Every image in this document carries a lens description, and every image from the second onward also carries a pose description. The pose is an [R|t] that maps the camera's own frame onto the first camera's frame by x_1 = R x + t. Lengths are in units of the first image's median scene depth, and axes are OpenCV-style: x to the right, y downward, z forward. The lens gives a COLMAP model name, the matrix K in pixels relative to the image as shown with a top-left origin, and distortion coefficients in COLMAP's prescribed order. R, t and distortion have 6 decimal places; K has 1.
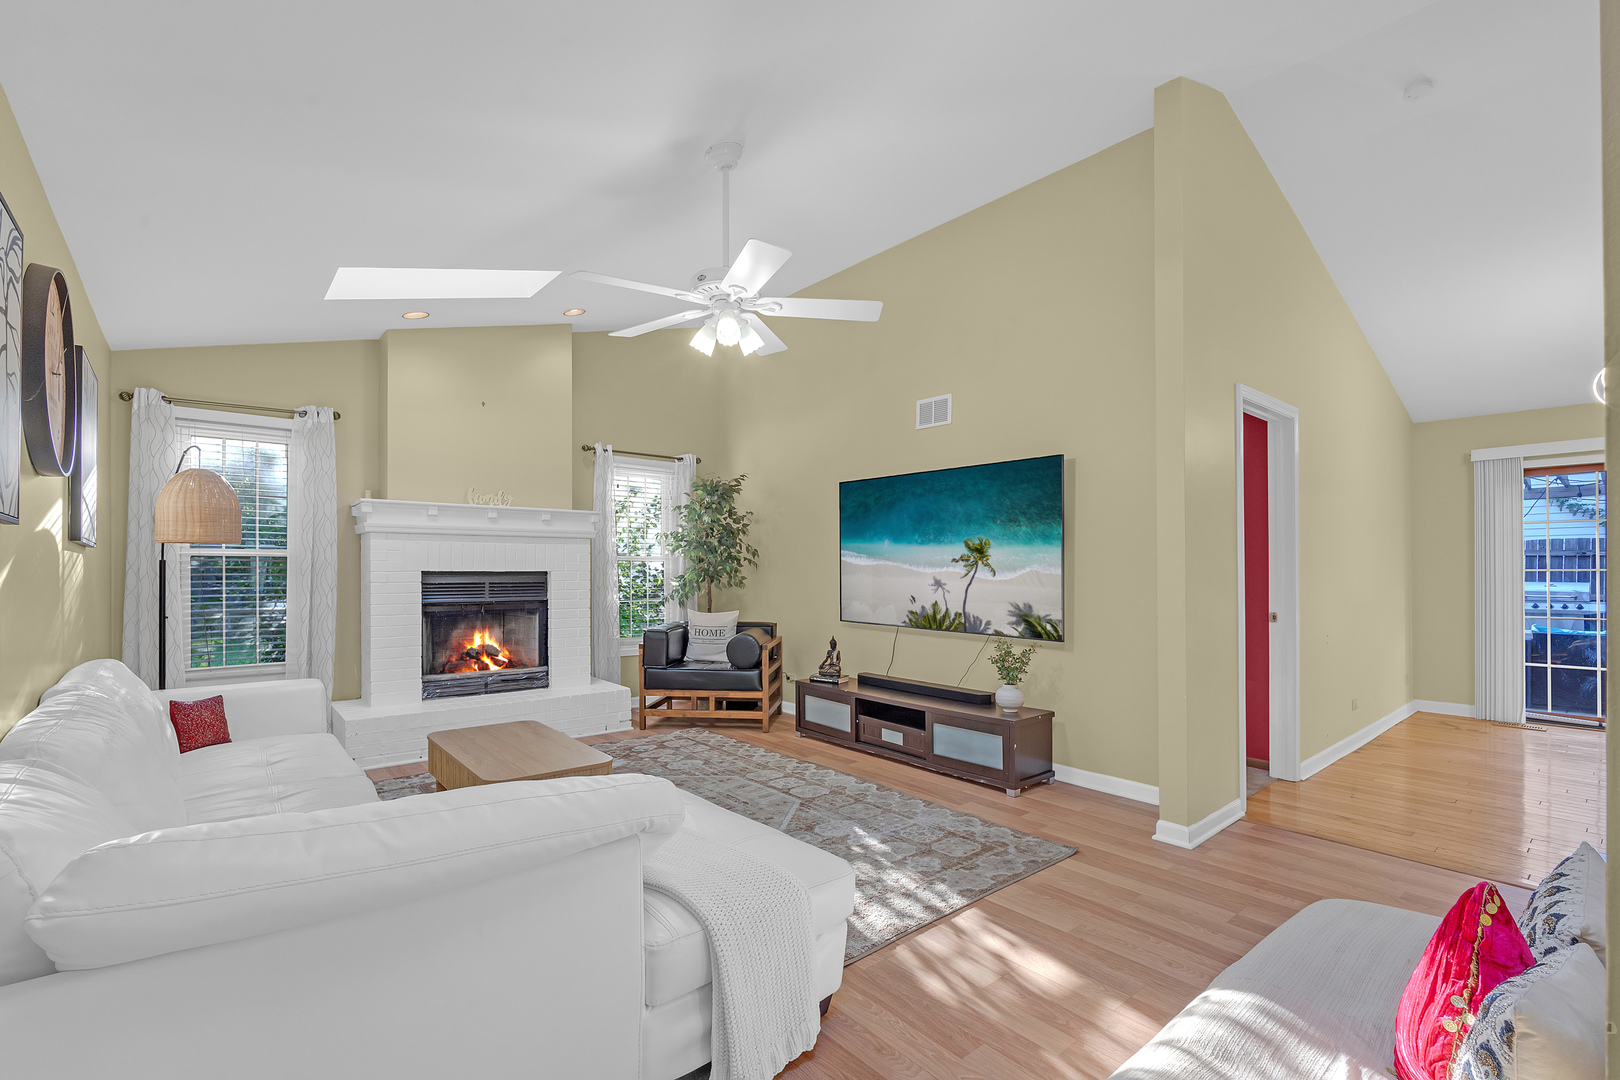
lens RADIAL K [[723.3, 0, 809.7], [0, 723.3, 550.3], [0, 0, 1]] dist [0.000464, 0.000242]
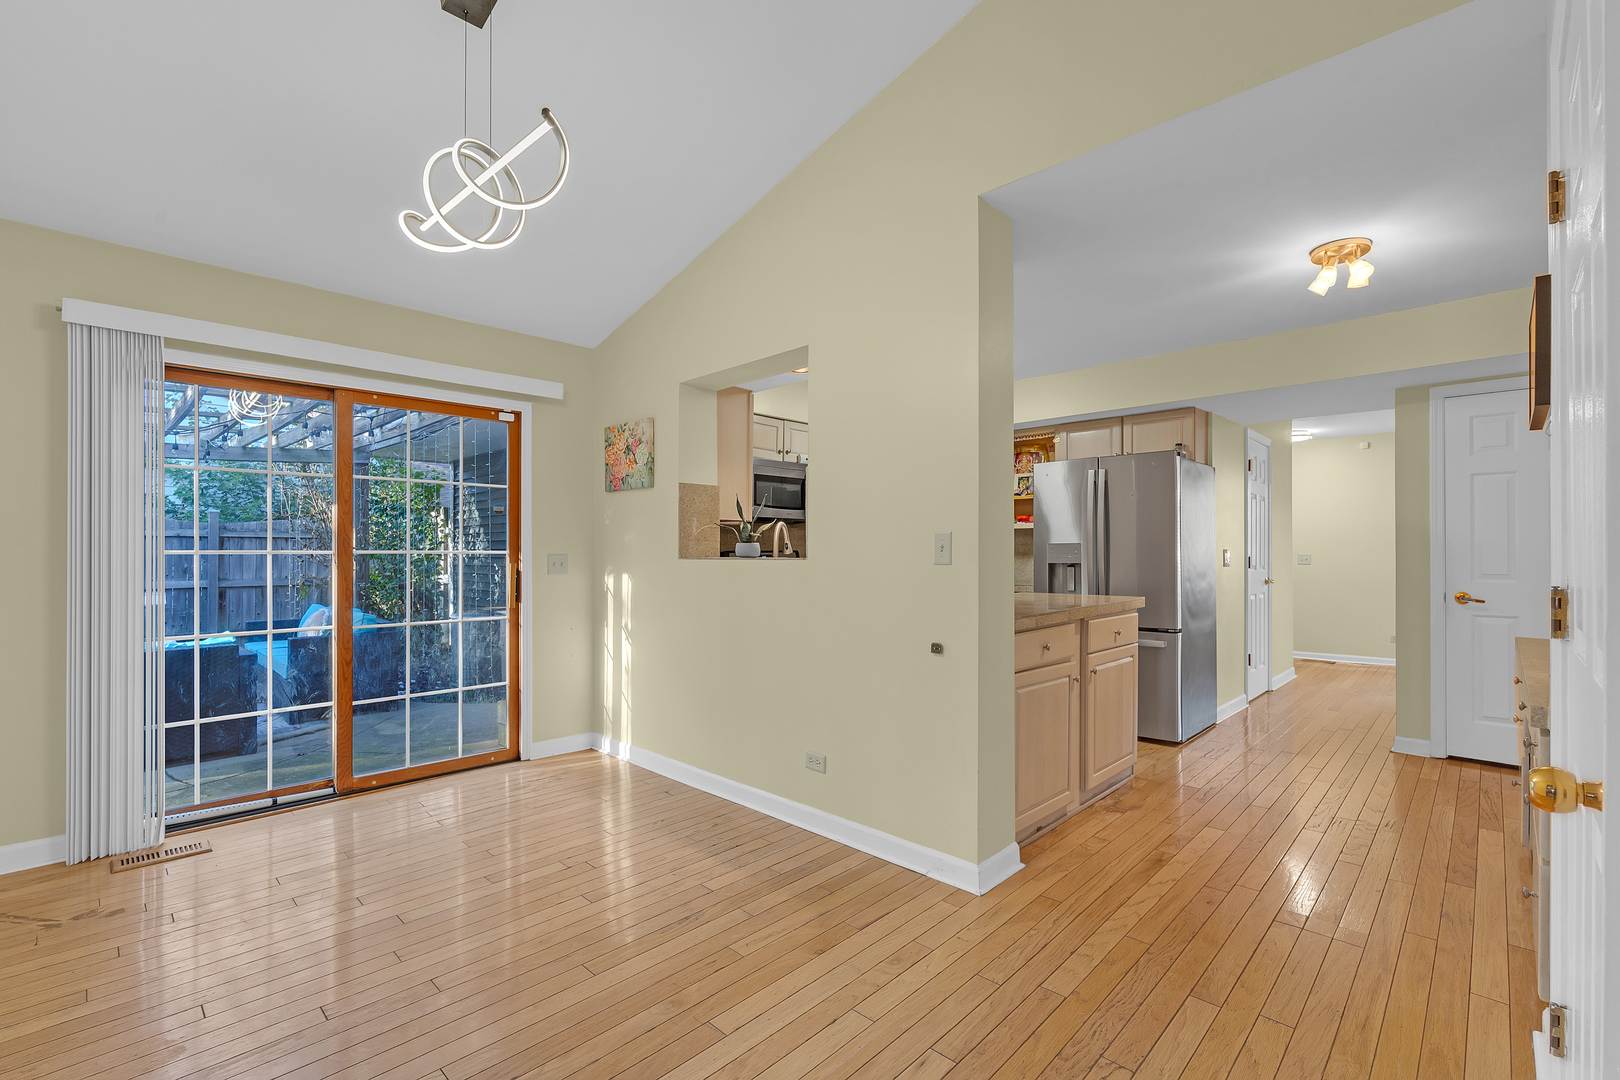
lens RADIAL K [[723.3, 0, 809.2], [0, 723.3, 544.6], [0, 0, 1]] dist [0.000464, 0.000242]
pose [[-0.107552, 0.002014, 0.994197, 0.397828], [-0.016440, 0.999858, -0.003804, 0.016133], [-0.994064, -0.016754, -0.107503, 0.568982]]
